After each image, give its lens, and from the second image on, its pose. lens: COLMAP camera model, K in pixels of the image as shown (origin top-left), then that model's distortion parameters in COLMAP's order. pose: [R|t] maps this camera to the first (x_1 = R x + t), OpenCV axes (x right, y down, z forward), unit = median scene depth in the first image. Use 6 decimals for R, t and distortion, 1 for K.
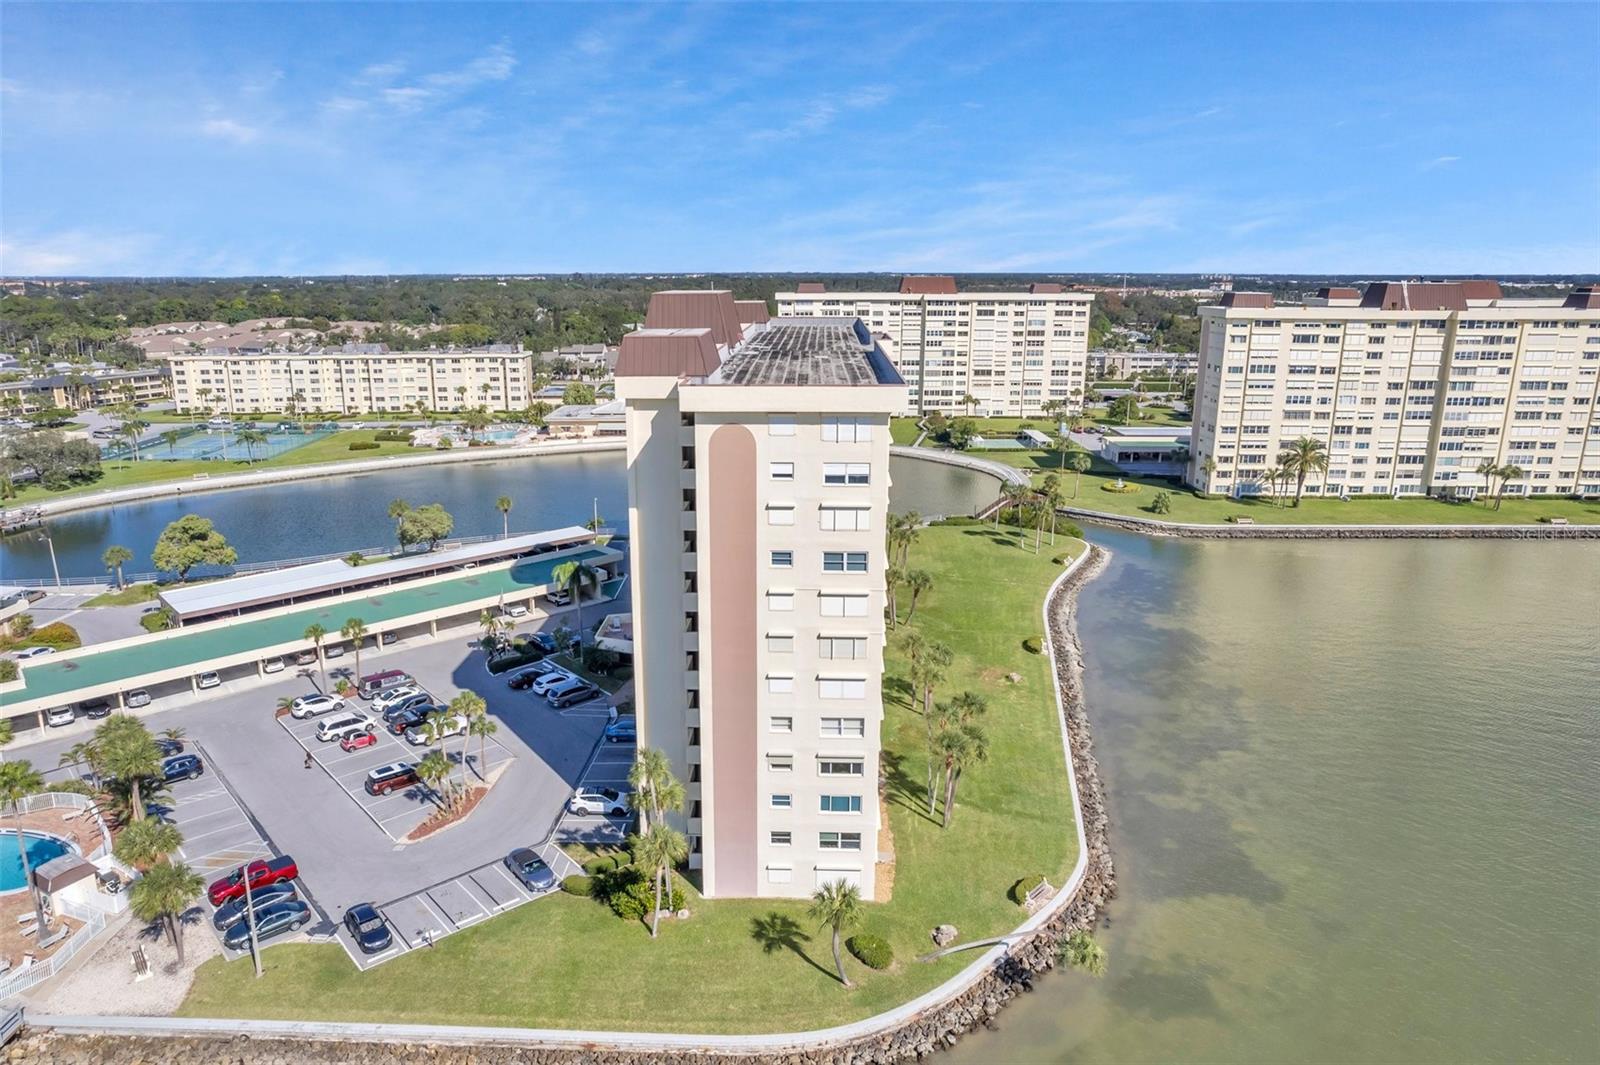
lens RADIAL K [[1055.4, 0, 802.6], [0, 1055.4, 556.4], [0, 0, 1]] dist [-0.104480, 0.094794]
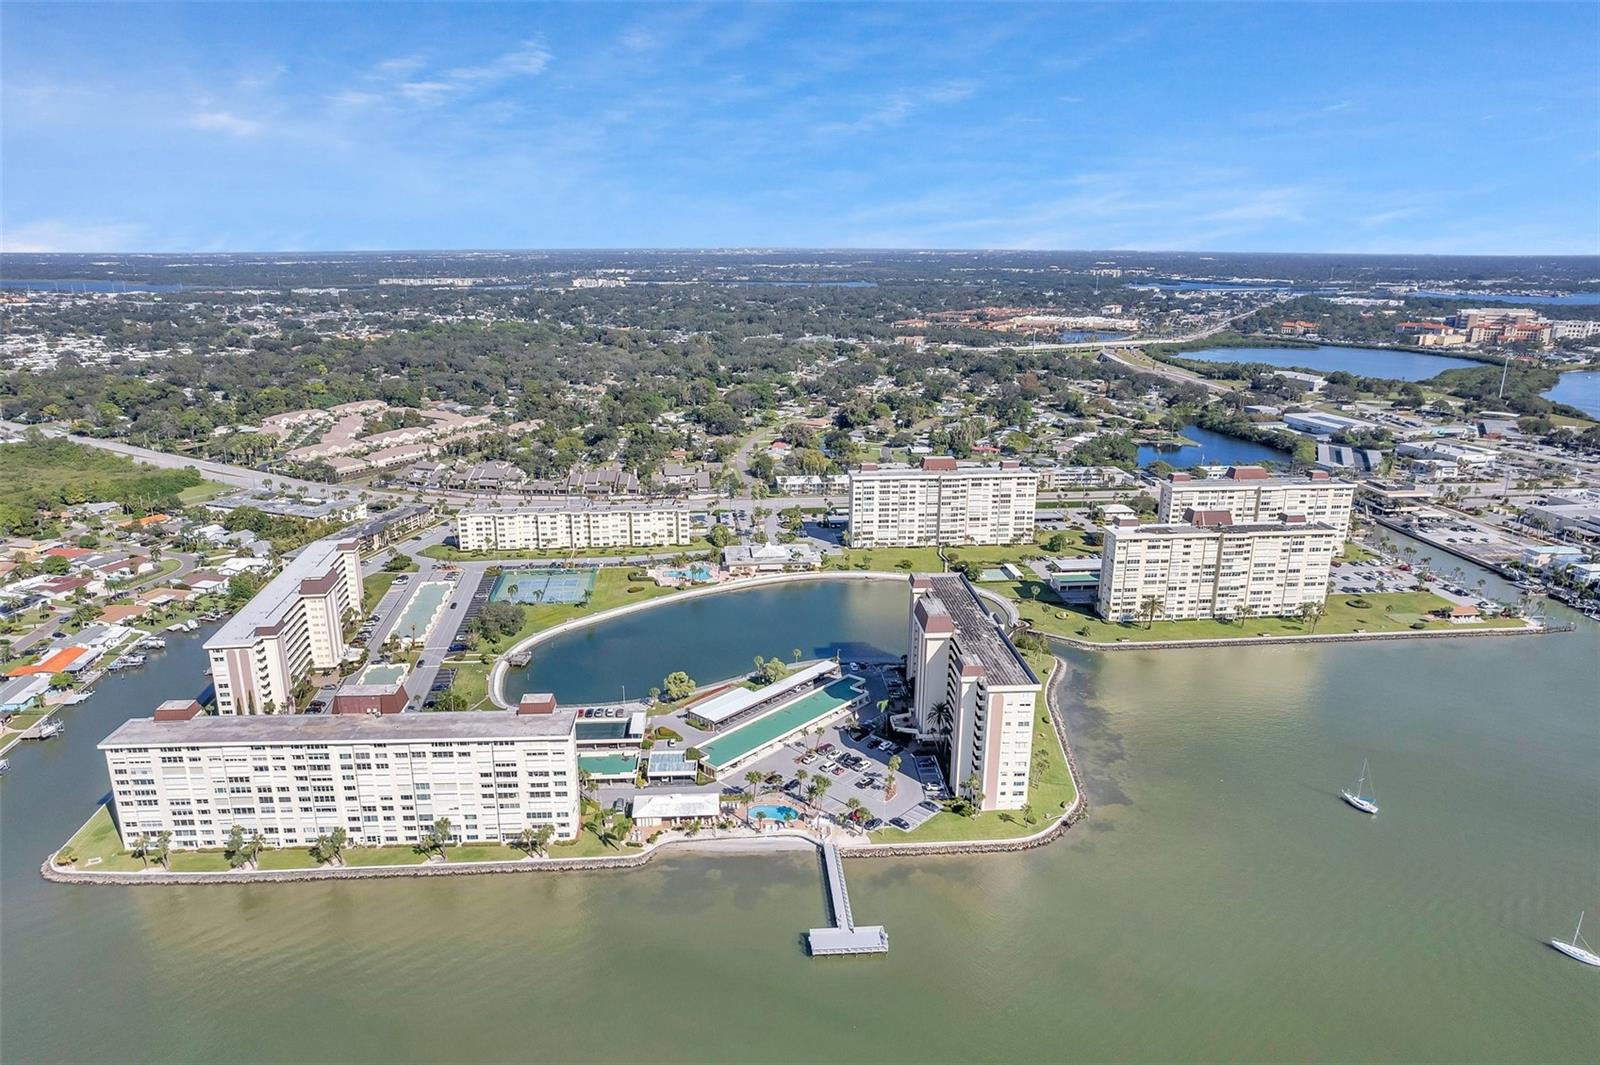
lens RADIAL K [[1055.4, 0, 802.6], [0, 1055.4, 556.4], [0, 0, 1]] dist [-0.104480, 0.094794]
pose [[0.995399, -0.026886, 0.091965, -0.398566], [0.024316, 0.999285, 0.028948, -0.267240], [-0.092677, -0.026579, 0.995341, -0.999452]]
